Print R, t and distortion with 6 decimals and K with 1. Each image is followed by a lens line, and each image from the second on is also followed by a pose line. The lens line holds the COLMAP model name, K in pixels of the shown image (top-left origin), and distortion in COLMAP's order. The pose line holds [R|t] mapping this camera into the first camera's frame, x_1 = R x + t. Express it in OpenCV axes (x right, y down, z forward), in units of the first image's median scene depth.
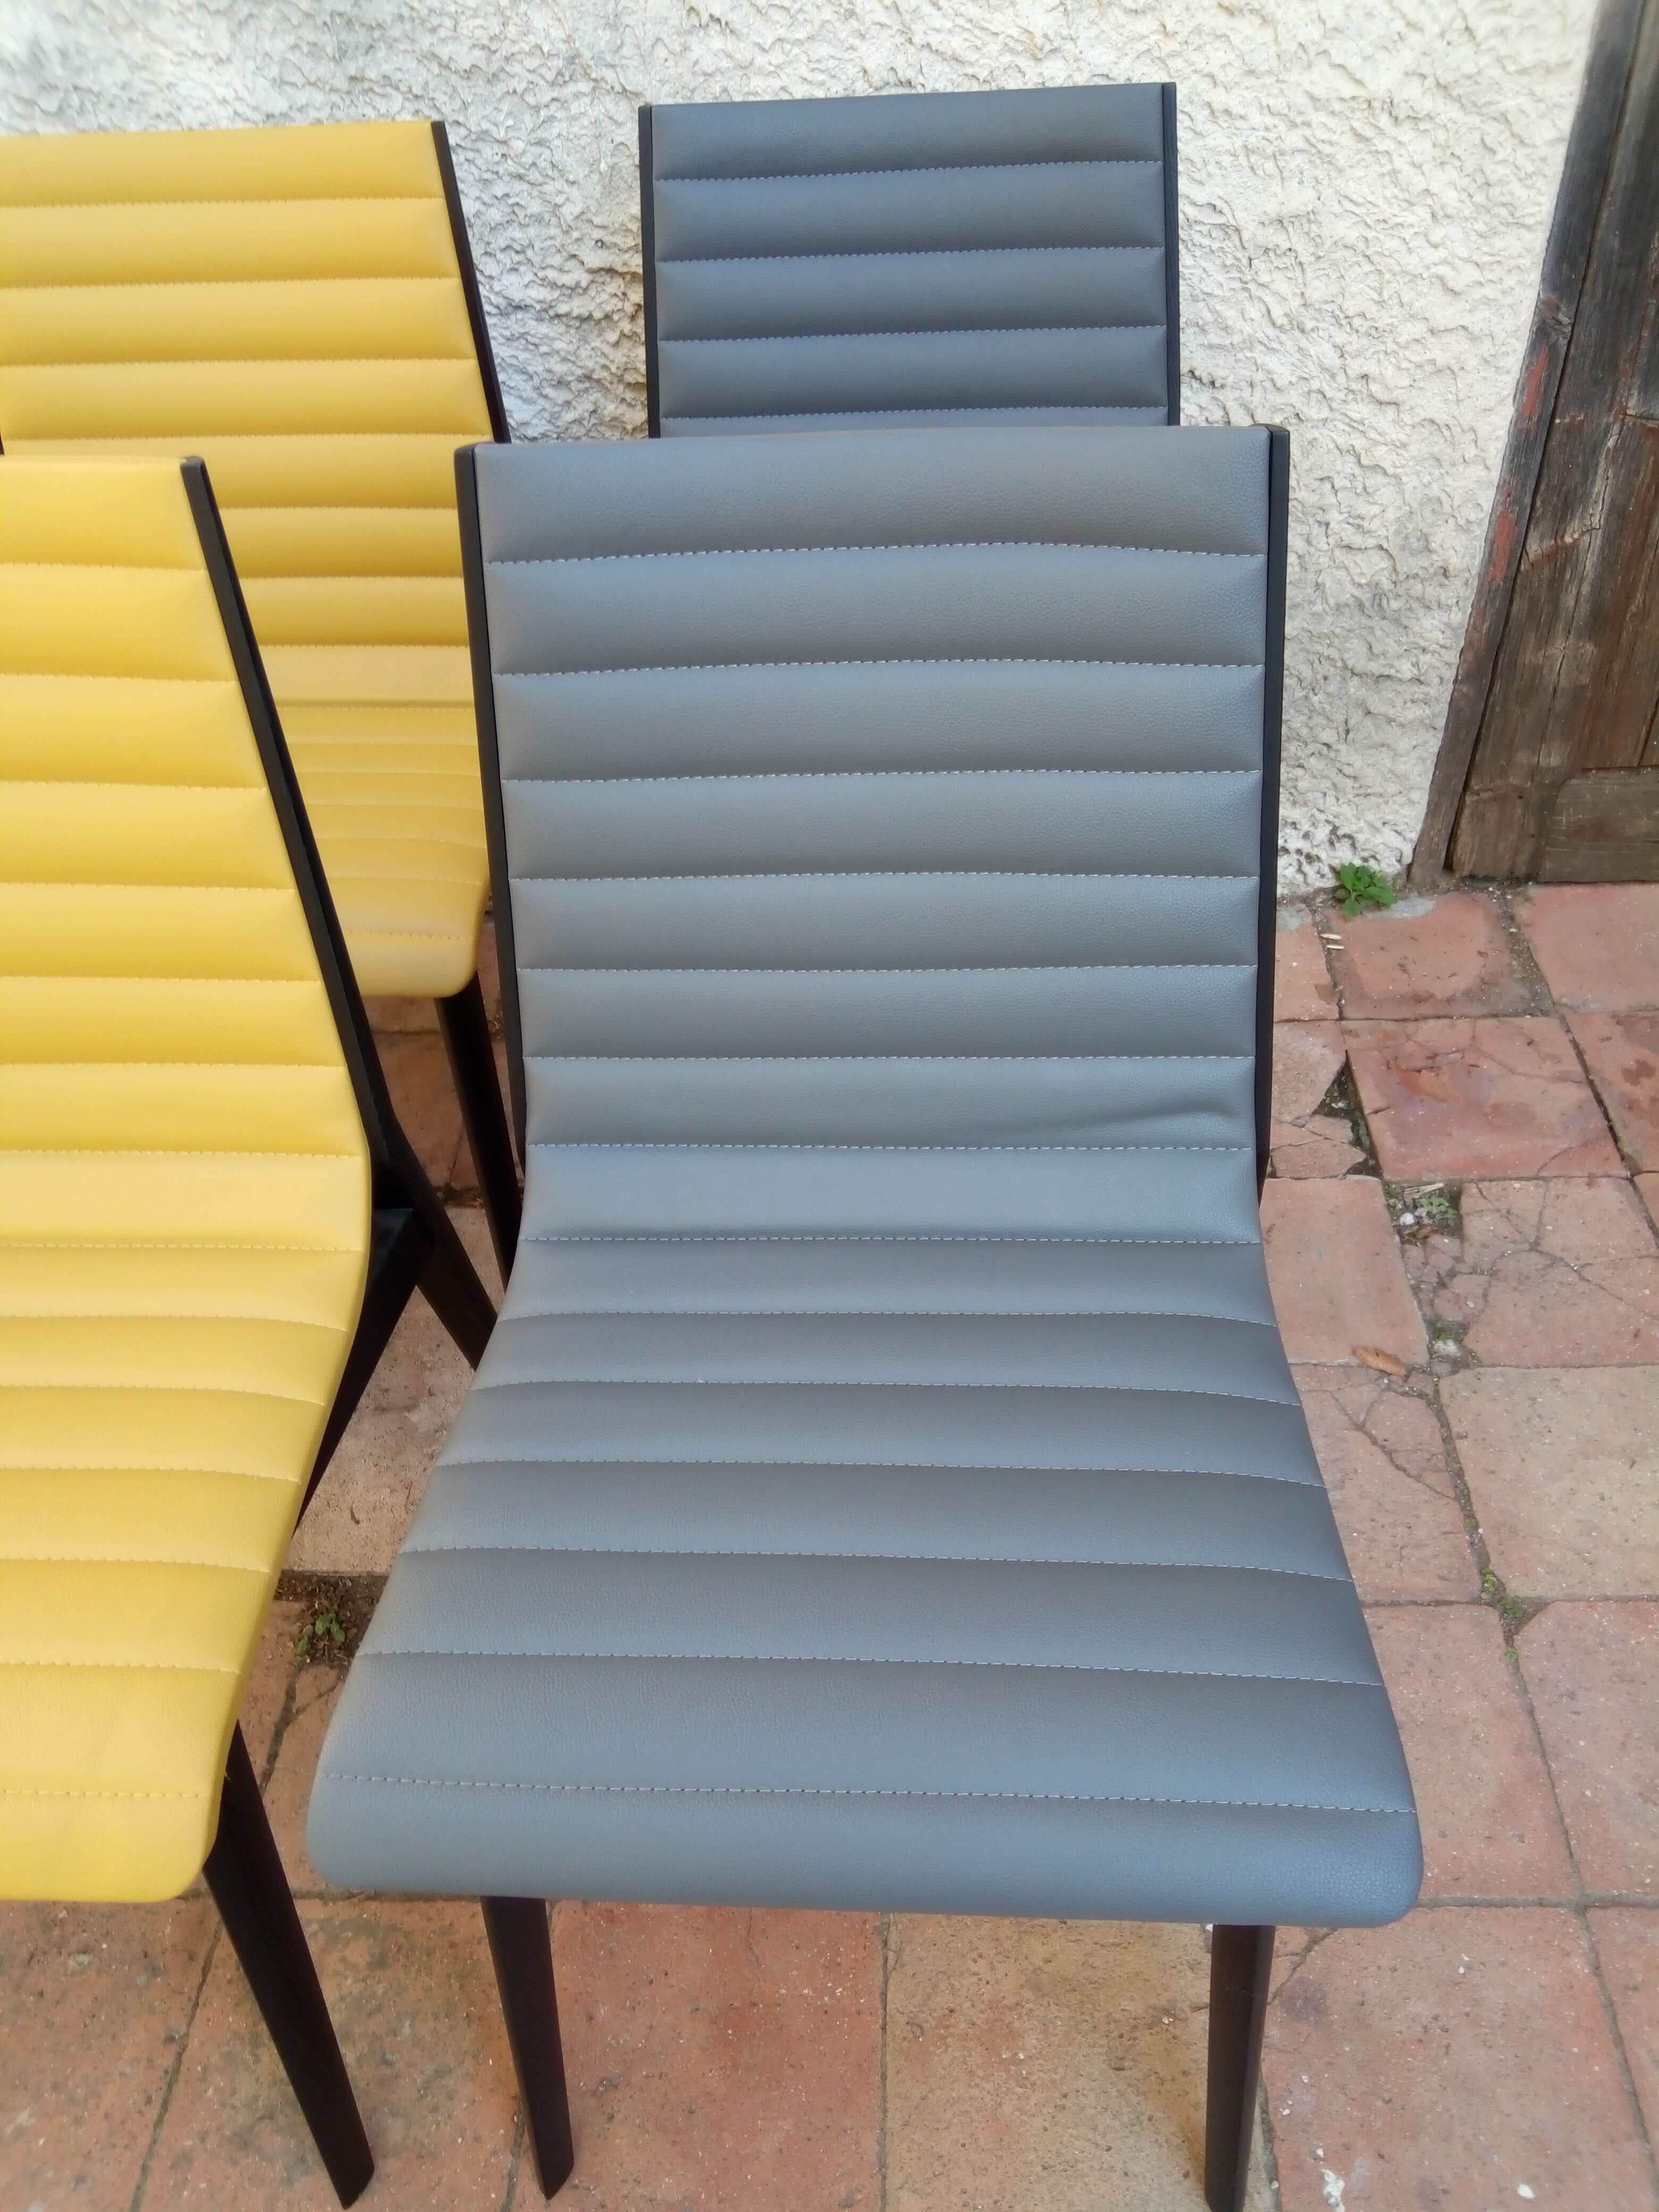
lens RADIAL K [[1792.5, 0, 846.7], [0, 1792.5, 1099.0], [0, 0, 1]] dist [0.068889, -0.096945]
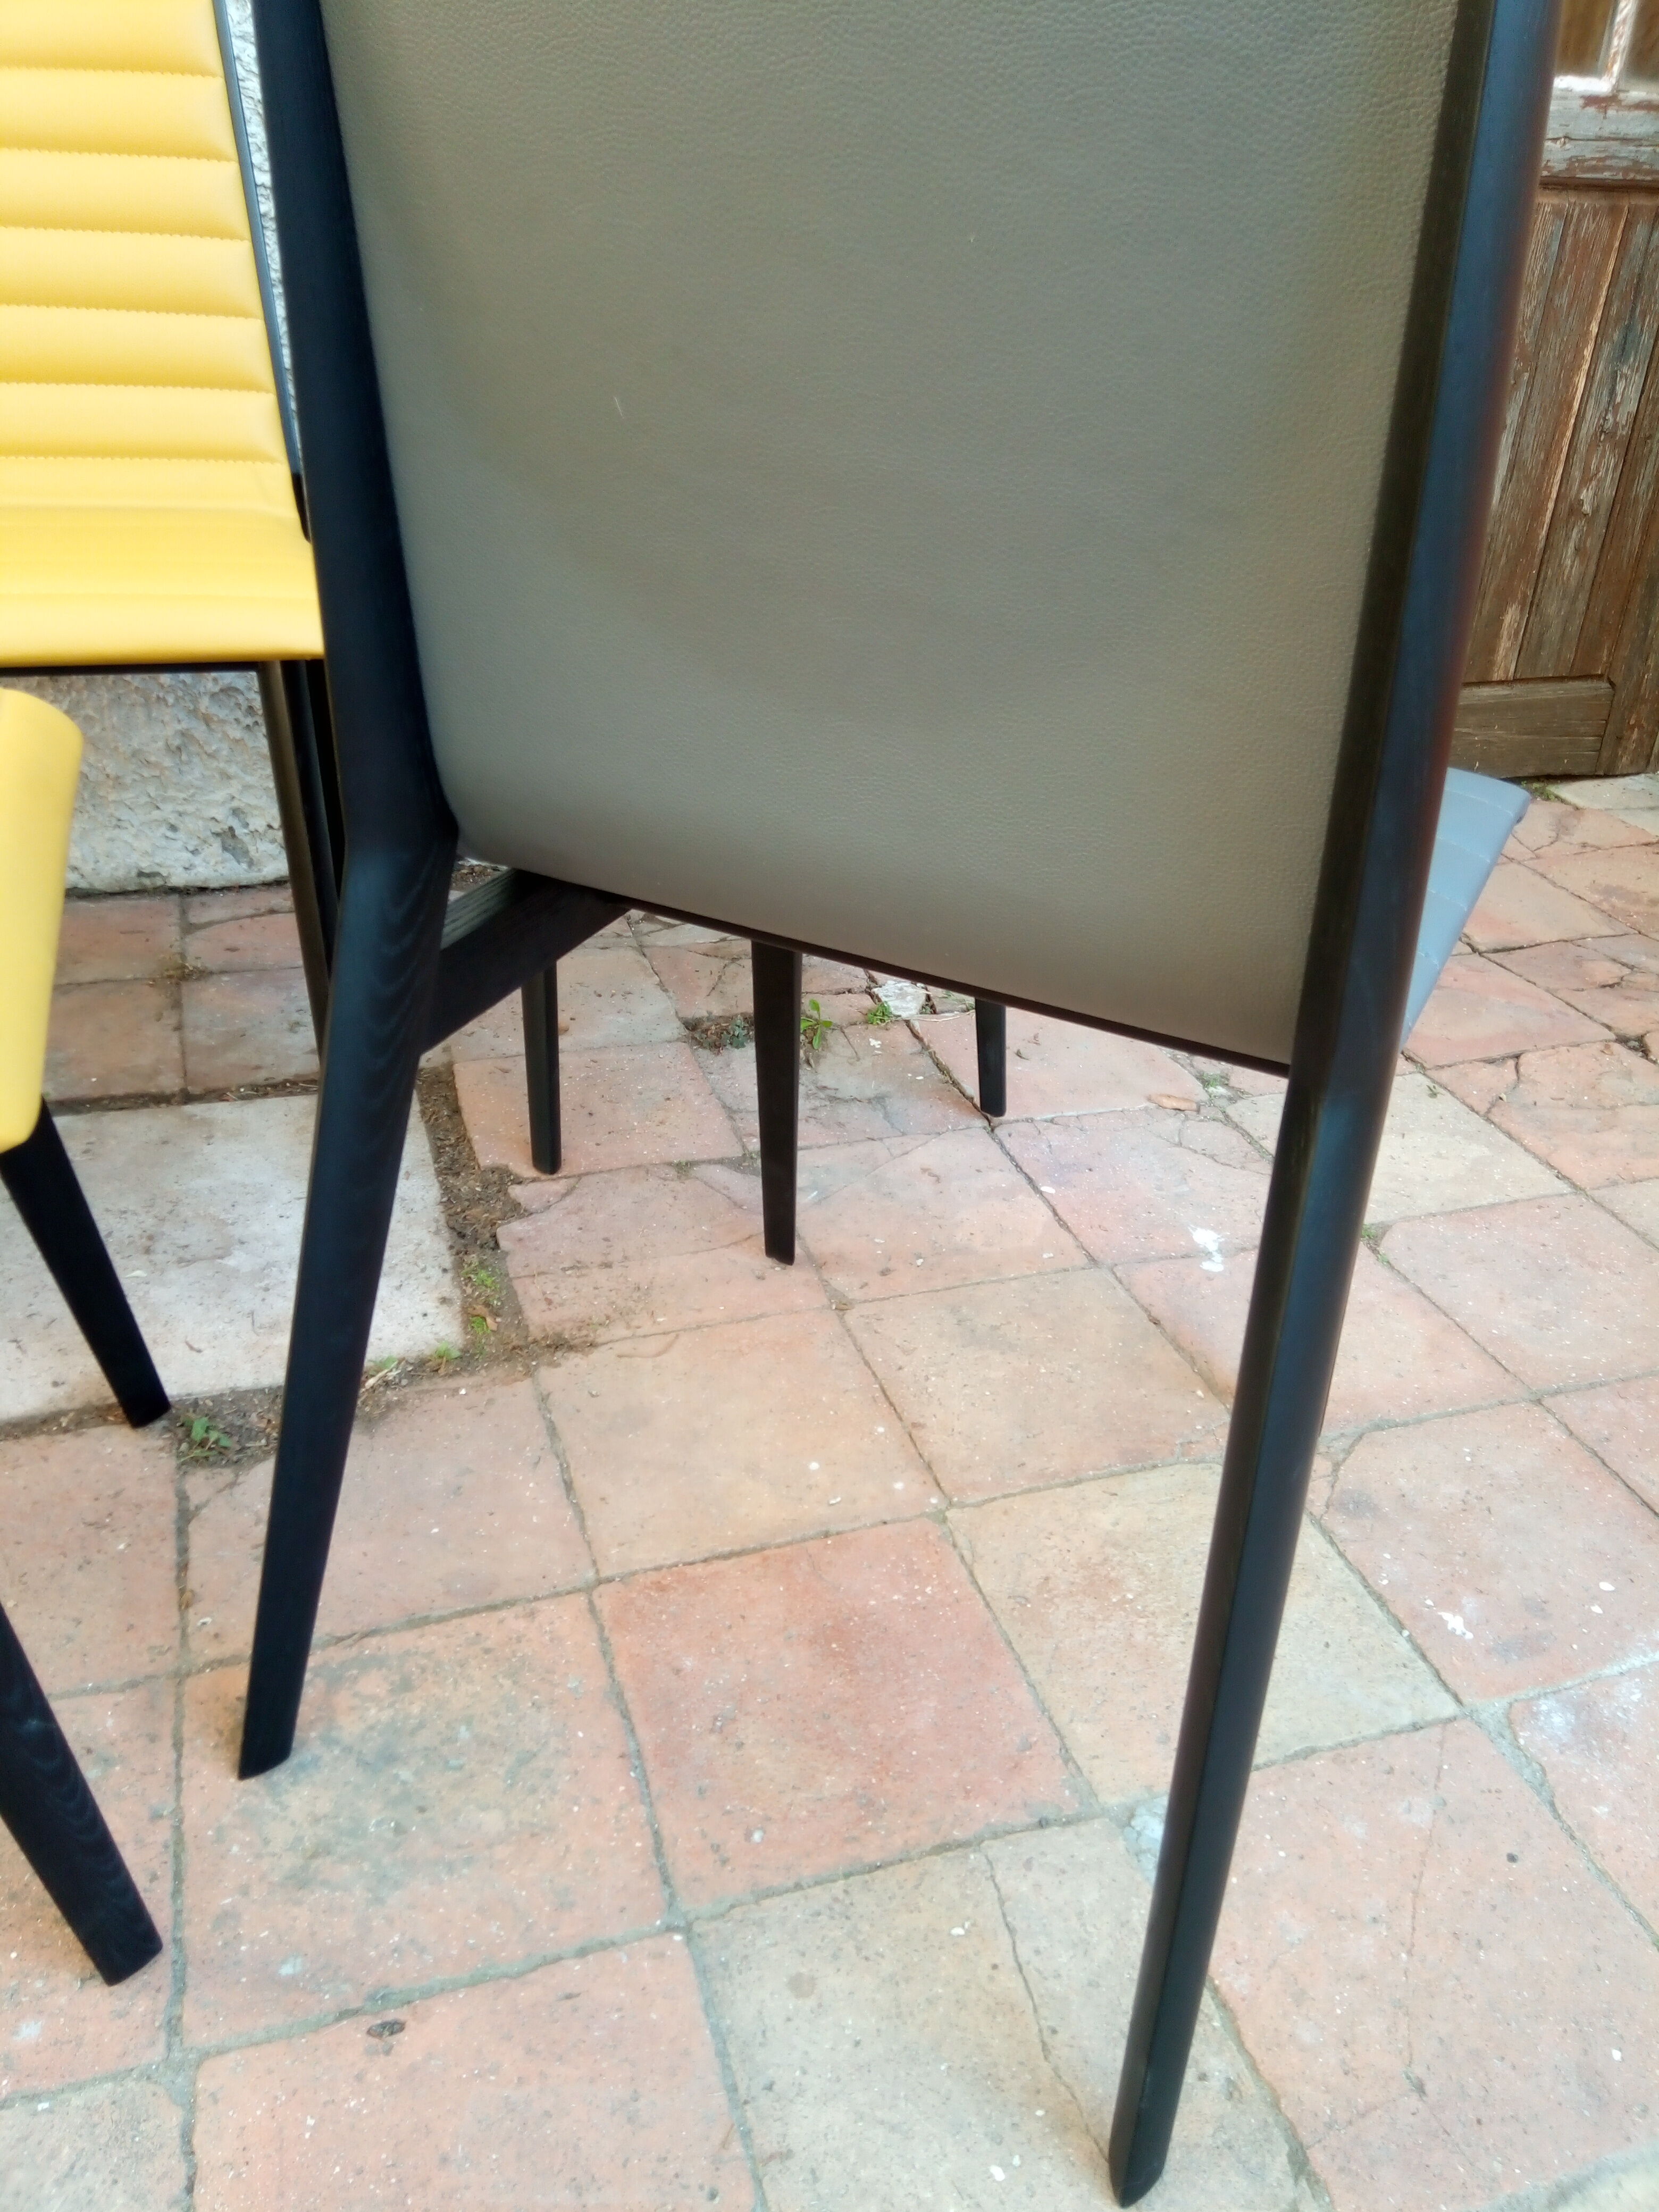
lens RADIAL K [[1792.5, 0, 875.6], [0, 1792.5, 1065.0], [0, 0, 1]] dist [0.068889, -0.096945]
pose [[0.925959, -0.083769, 0.368215, -0.277593], [0.172839, 0.960969, -0.216021, 0.343401], [-0.335748, 0.263668, 0.904297, 0.085234]]
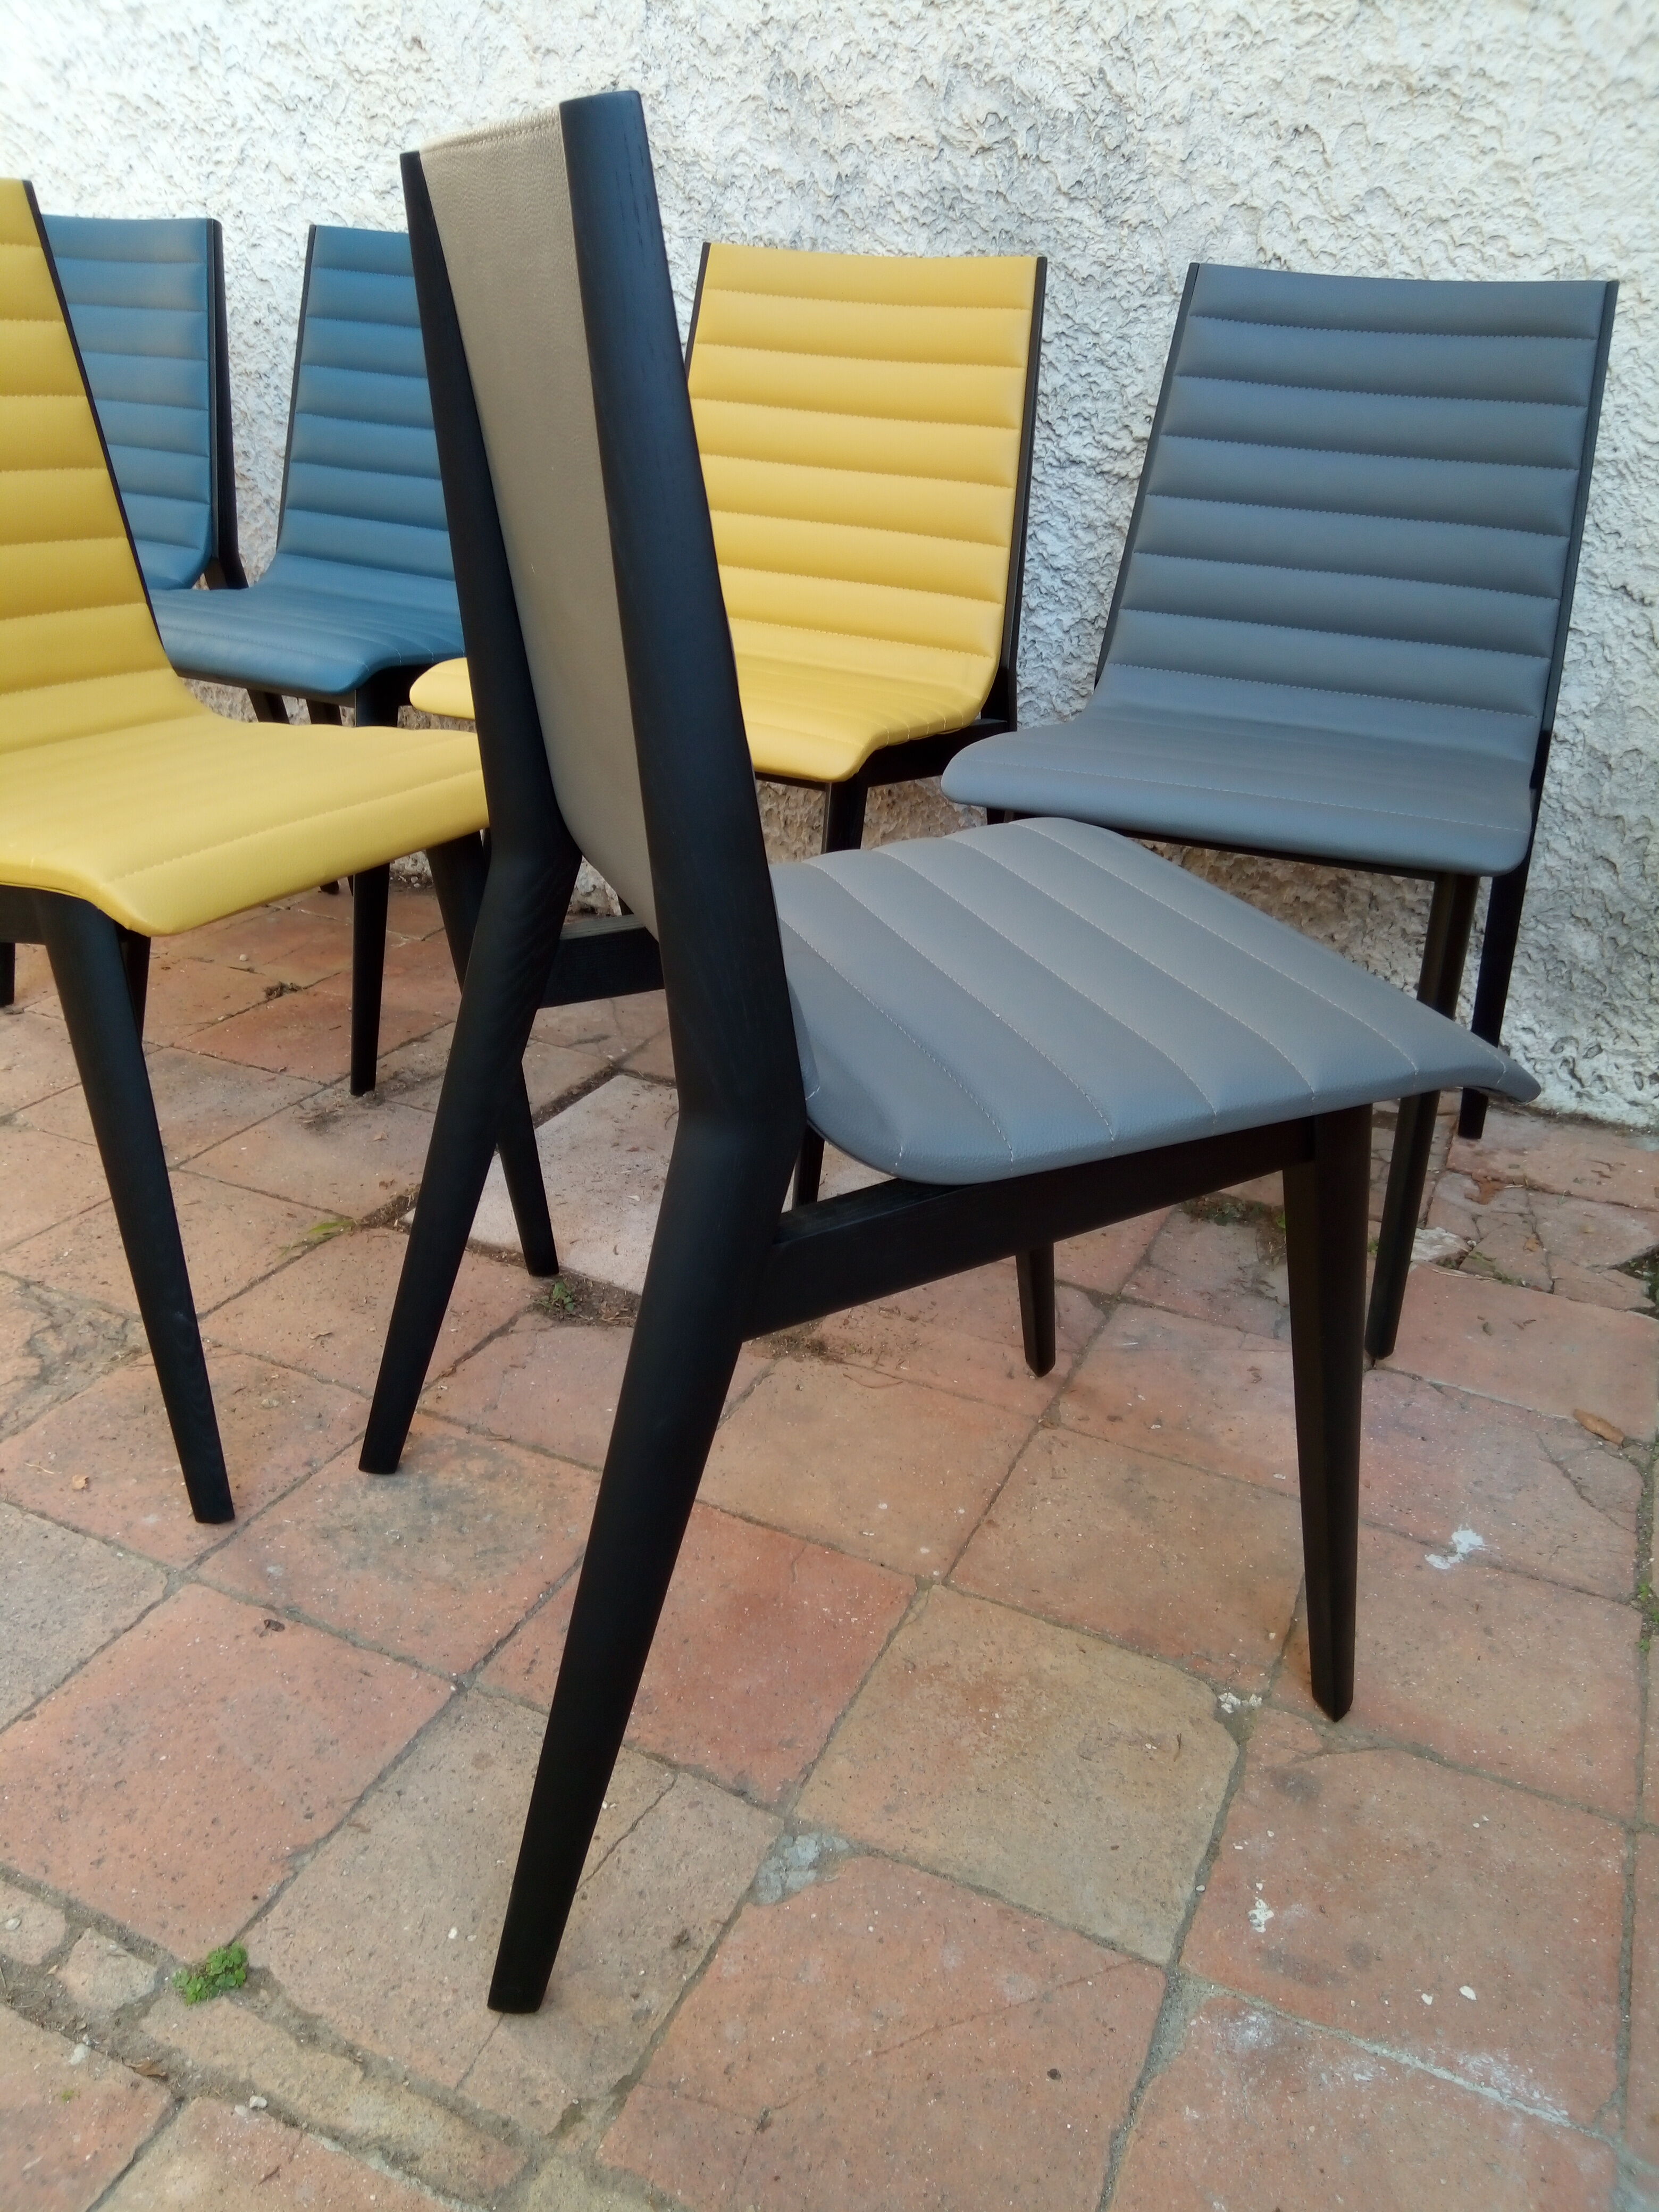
lens RADIAL K [[1792.5, 0, 831.0], [0, 1792.5, 1083.4], [0, 0, 1]] dist [0.068889, -0.096945]
pose [[0.916030, 0.240557, -0.320970, 0.194557], [-0.332135, 0.903549, -0.270712, 0.399687], [0.224890, 0.354586, 0.907575, -0.045239]]
